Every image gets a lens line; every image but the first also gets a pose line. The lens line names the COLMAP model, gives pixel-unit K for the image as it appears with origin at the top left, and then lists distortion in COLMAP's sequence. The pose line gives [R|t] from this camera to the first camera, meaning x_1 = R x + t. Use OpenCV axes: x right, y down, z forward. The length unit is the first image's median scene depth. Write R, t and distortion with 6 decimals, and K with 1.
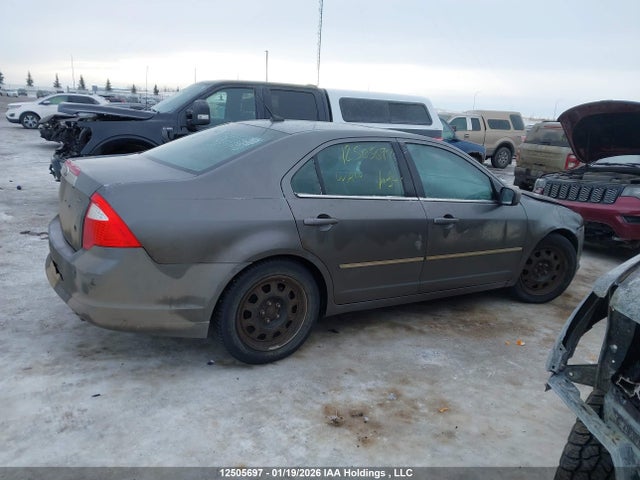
lens RADIAL K [[499.8, 0, 325.4], [0, 499.8, 240.9], [0, 0, 1]] dist [0.041022, -0.031038]
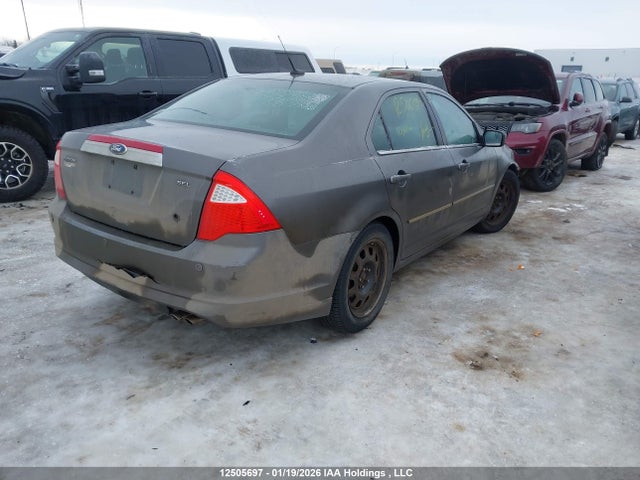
lens RADIAL K [[499.8, 0, 323.6], [0, 499.8, 241.4], [0, 0, 1]] dist [0.041022, -0.031038]
pose [[0.919329, -0.152487, 0.362741, -0.506260], [0.118318, 0.986322, 0.114759, -0.045415], [-0.375279, -0.062582, 0.924797, 0.134775]]
